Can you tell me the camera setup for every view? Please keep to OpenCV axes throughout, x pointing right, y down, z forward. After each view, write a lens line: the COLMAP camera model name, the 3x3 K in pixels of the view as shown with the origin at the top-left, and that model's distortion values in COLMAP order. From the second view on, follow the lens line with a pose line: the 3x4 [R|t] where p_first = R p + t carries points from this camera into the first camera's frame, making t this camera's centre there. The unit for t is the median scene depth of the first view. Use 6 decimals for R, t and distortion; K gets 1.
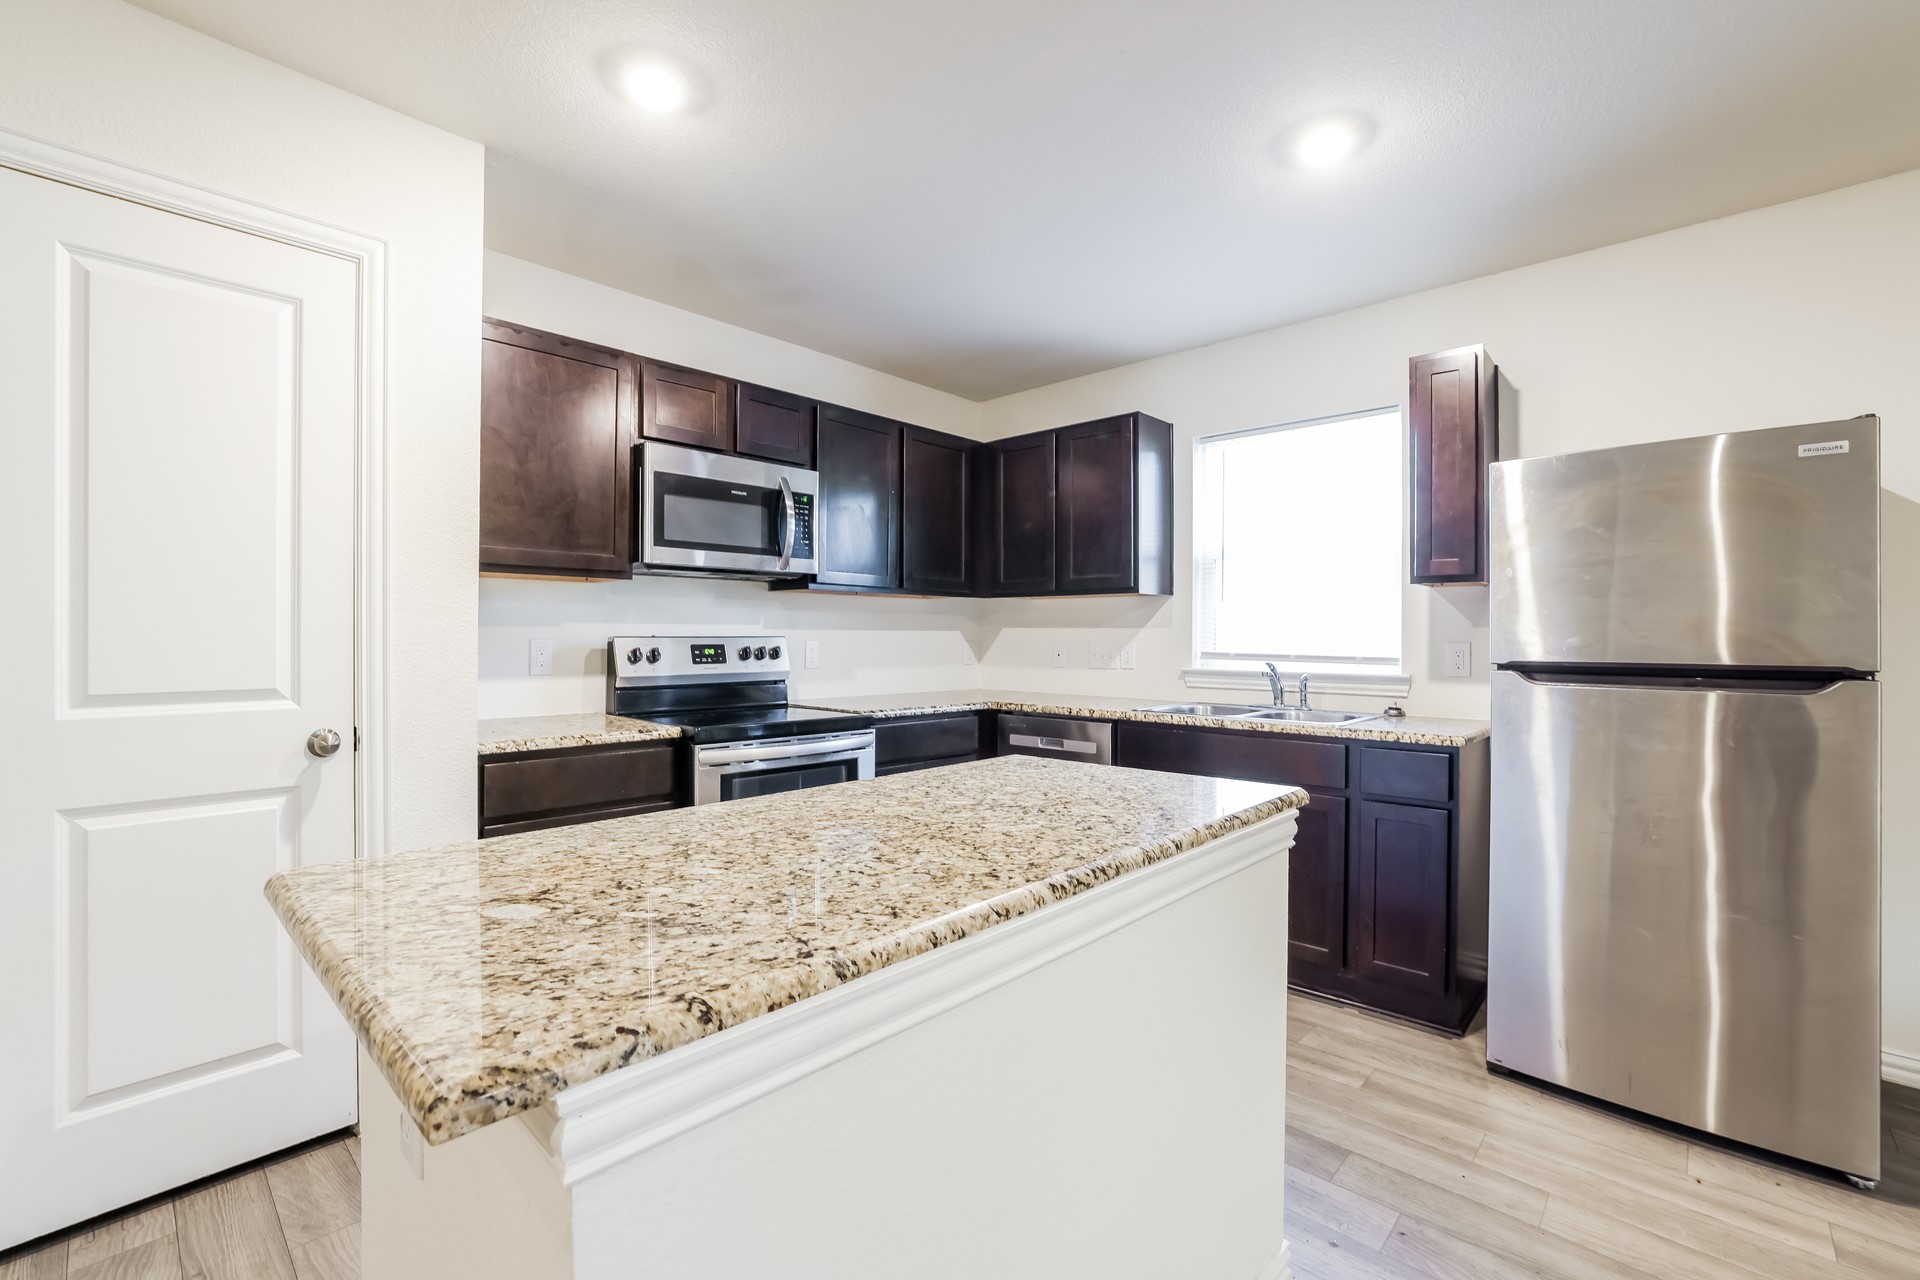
lens RADIAL K [[825.4, 0, 956.1], [0, 825.4, 643.9], [0, 0, 1]] dist [-0.022512, 0.000243]
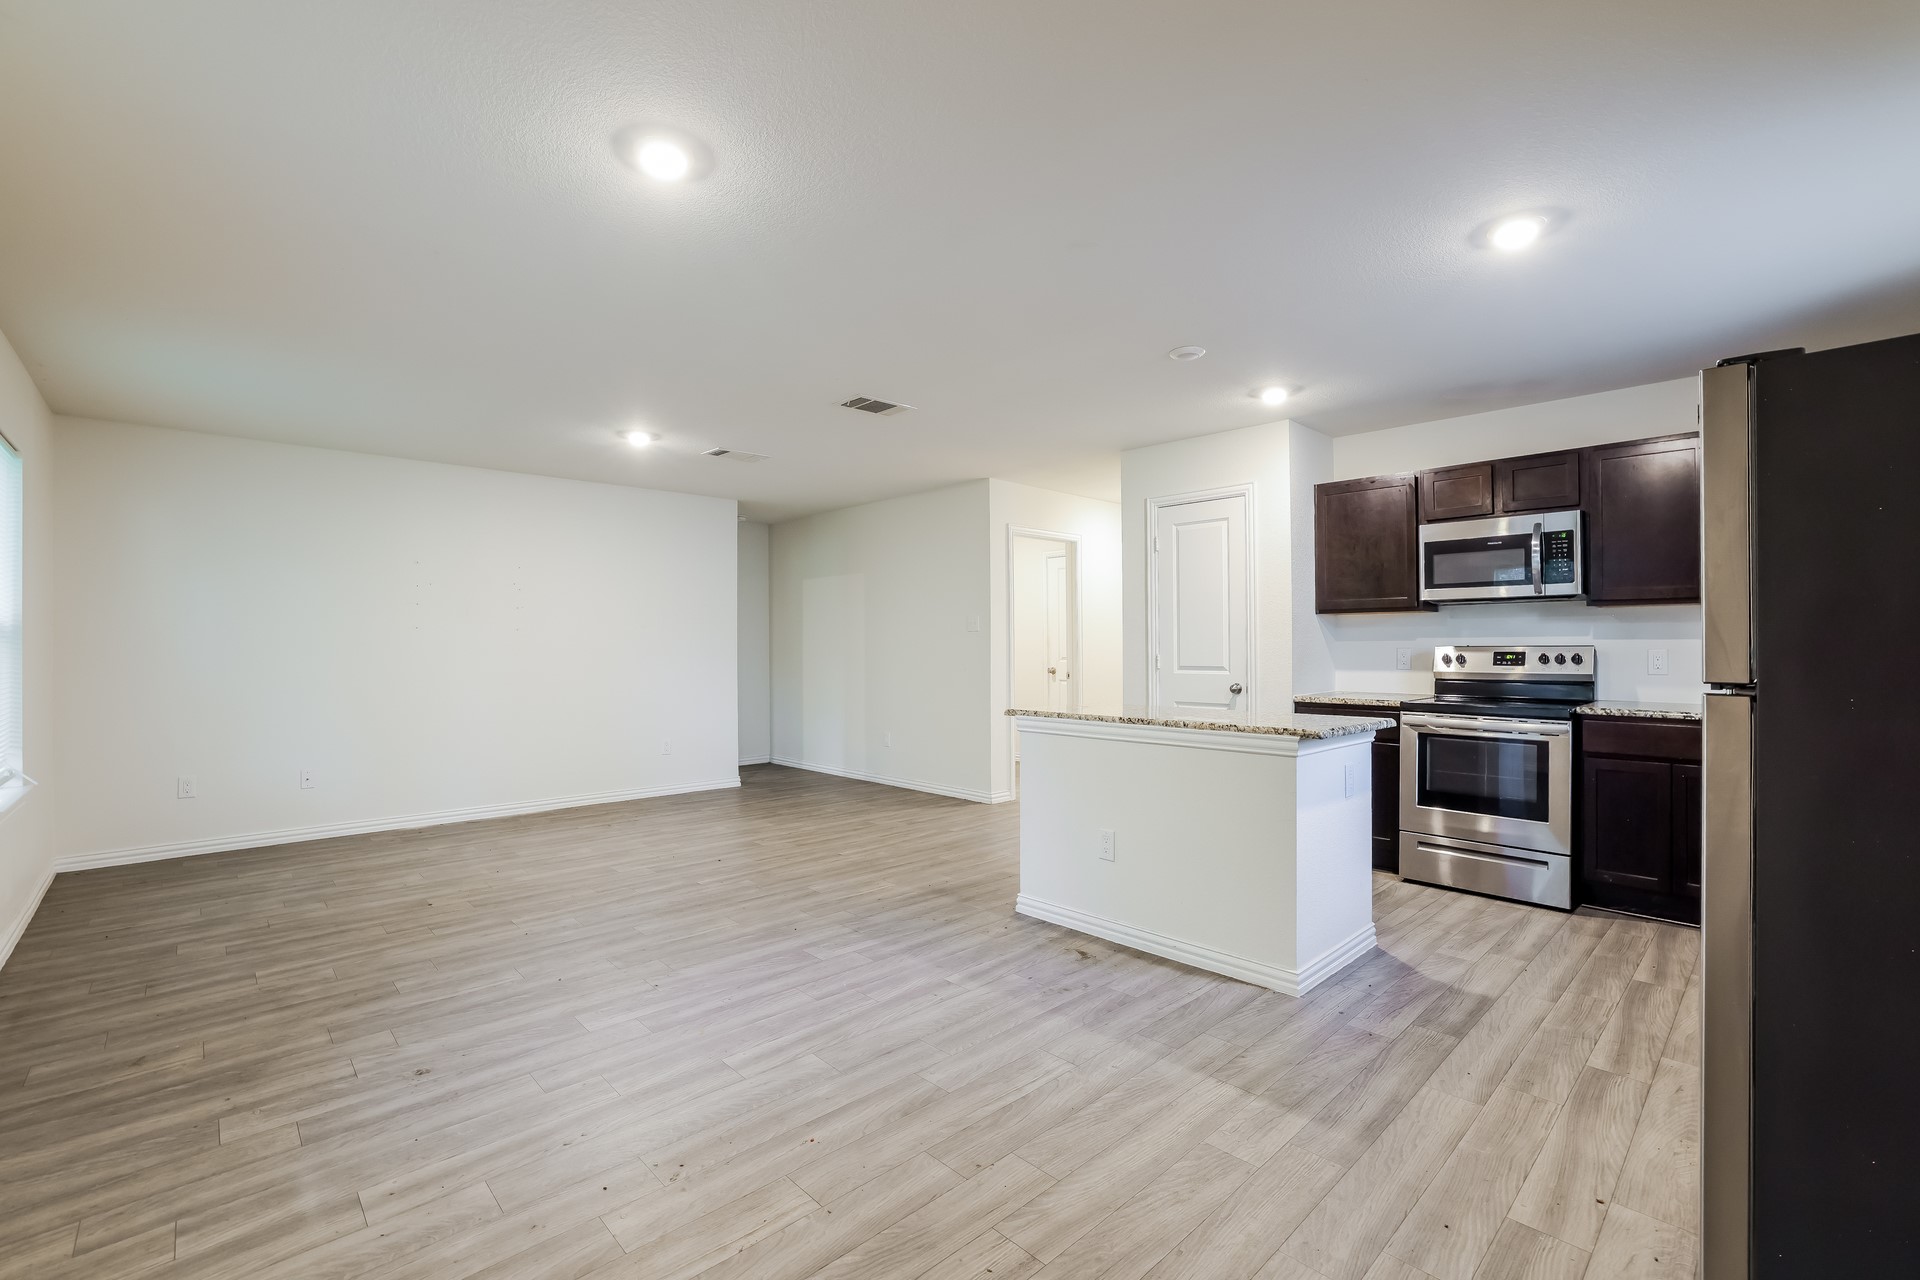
lens RADIAL K [[825.4, 0, 956.1], [0, 825.4, 643.9], [0, 0, 1]] dist [-0.022512, 0.000243]
pose [[-0.052690, -0.006645, -0.998589, 1.131536], [-0.005460, 0.999965, -0.006366, 0.001553], [0.998596, 0.005117, -0.052724, 0.157114]]
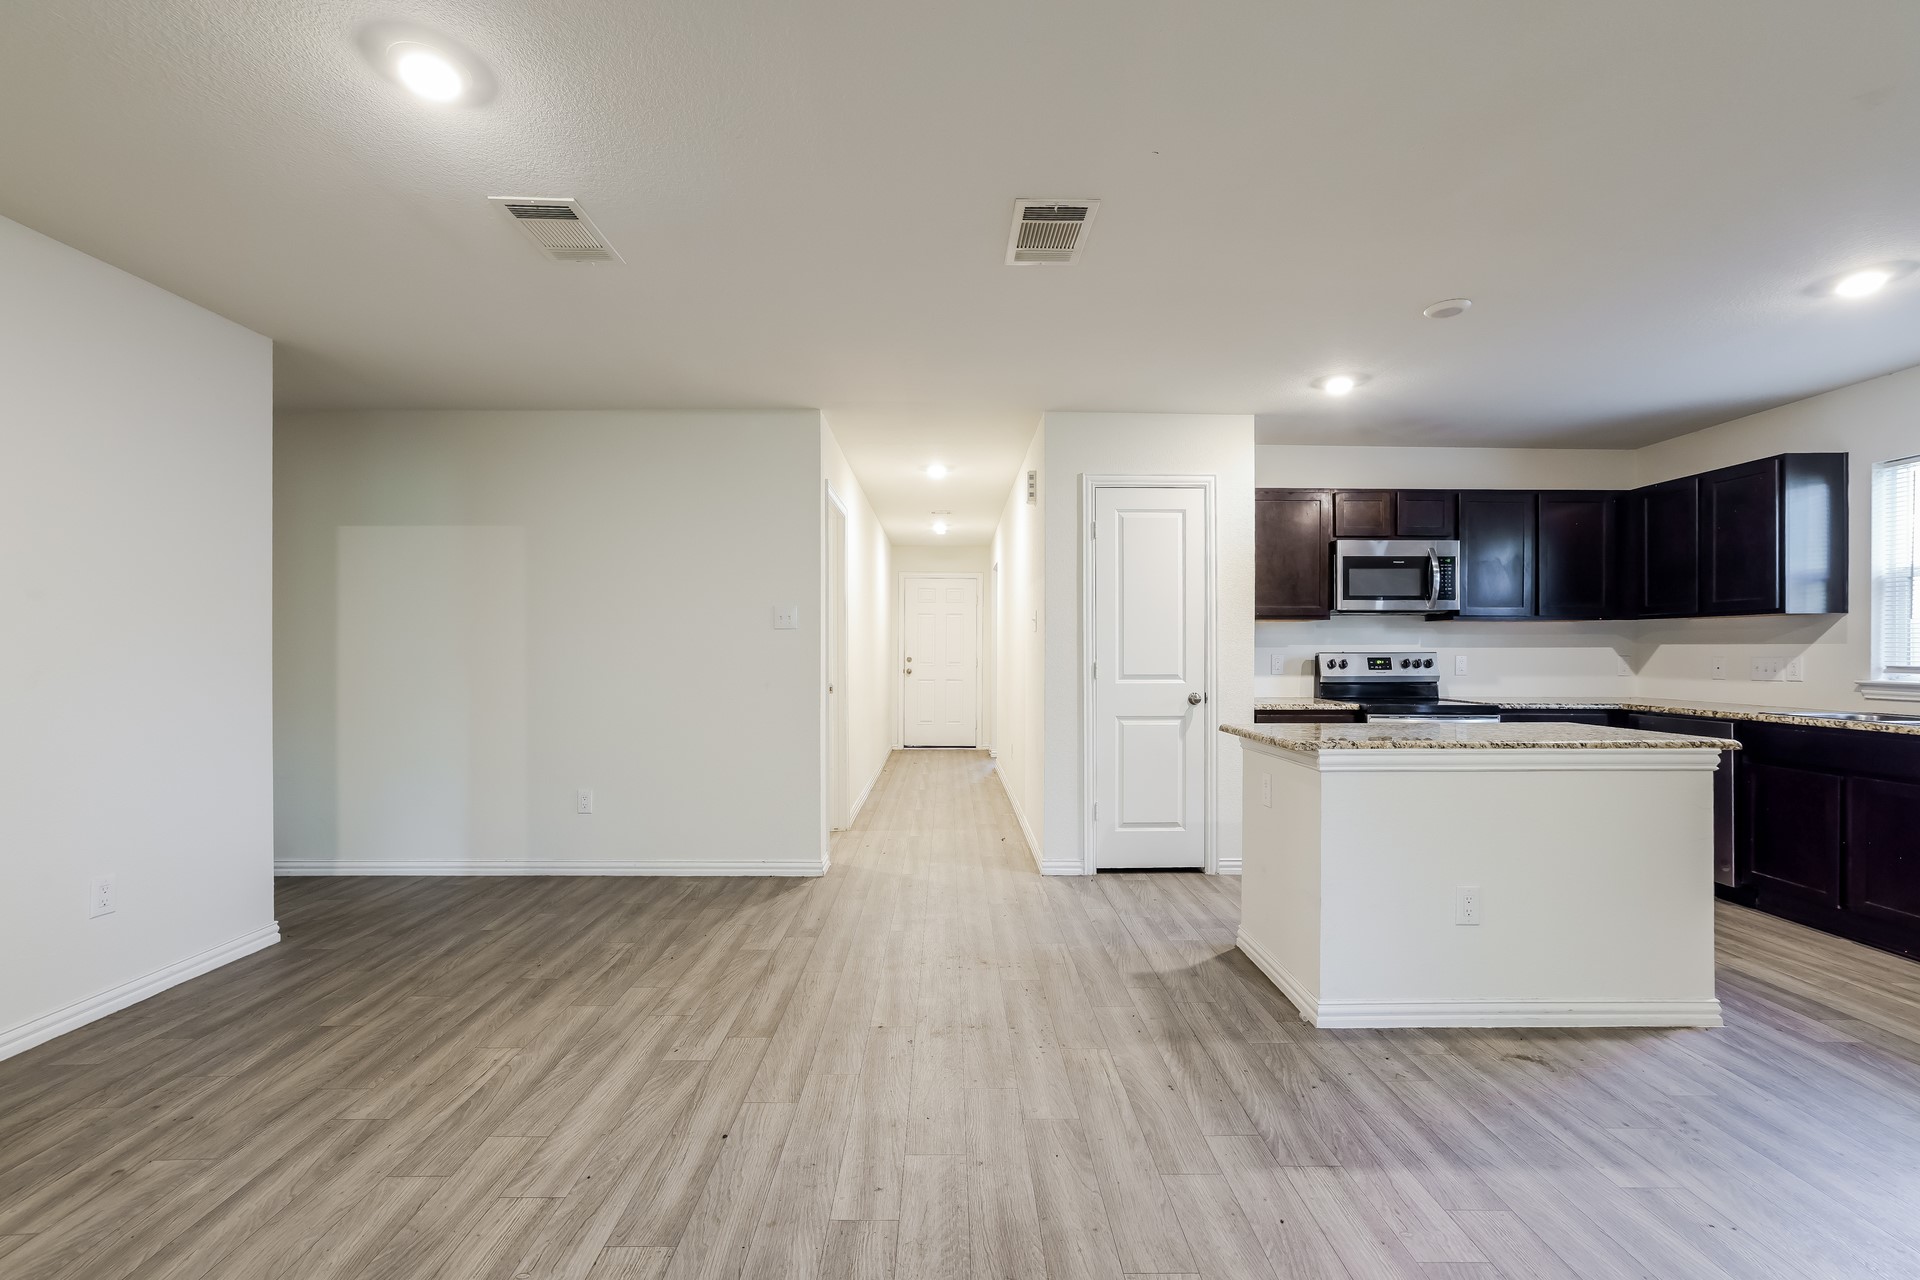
lens RADIAL K [[801.9, 0, 958.9], [0, 801.9, 650.0], [0, 0, 1]] dist [-0.002715, 0.000361]
pose [[0.695103, -0.005010, -0.718892, 0.250683], [-0.003506, 0.999940, -0.010359, 0.005301], [0.718901, 0.009721, 0.695044, -0.667020]]
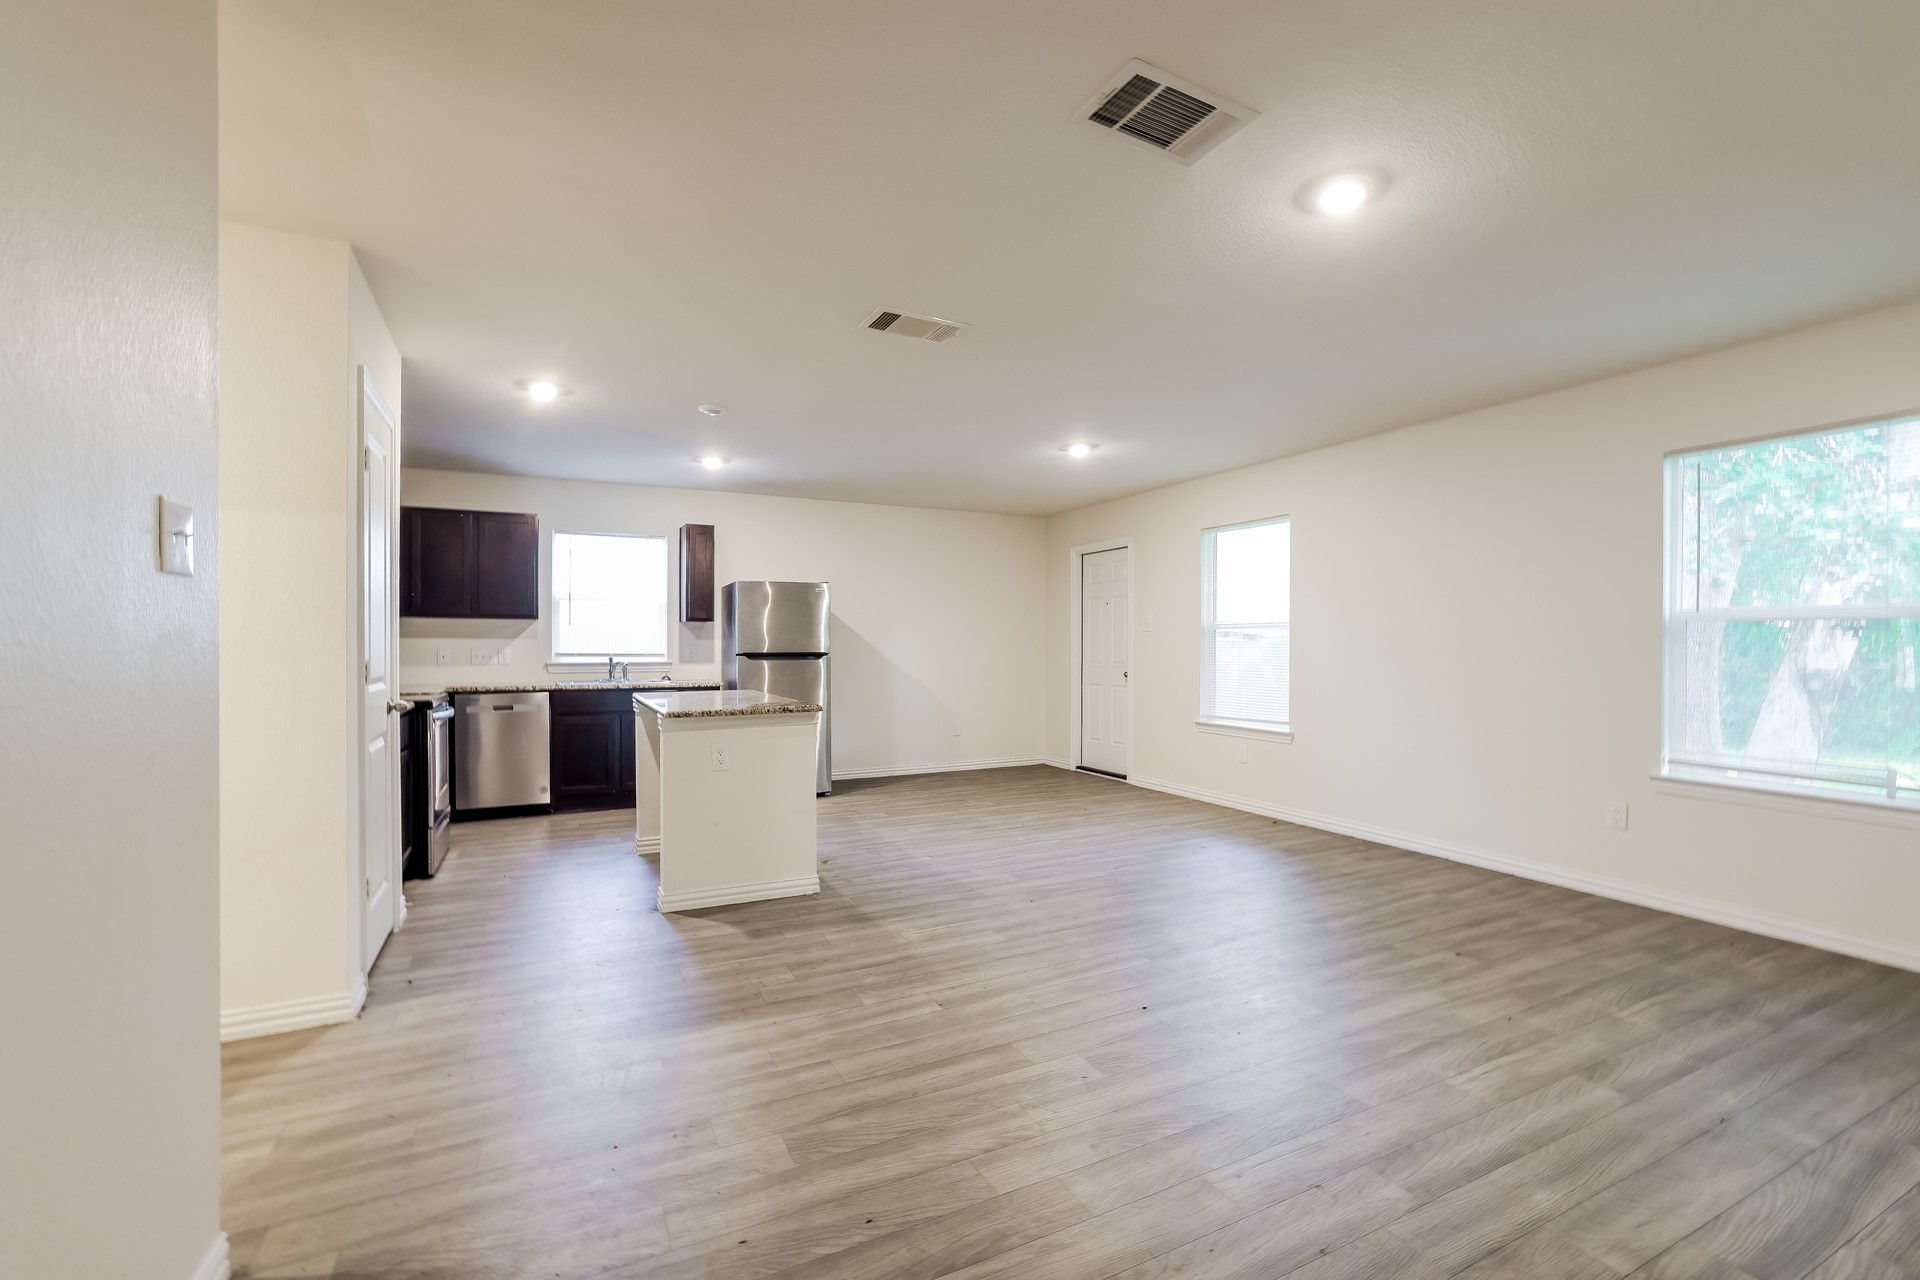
lens RADIAL K [[825.4, 0, 956.1], [0, 825.4, 643.9], [0, 0, 1]] dist [-0.022512, 0.000243]
pose [[0.339145, -0.001731, 0.940733, -1.238824], [0.007930, 0.999968, -0.001018, -0.000394], [-0.940701, 0.007805, 0.339147, -0.462300]]
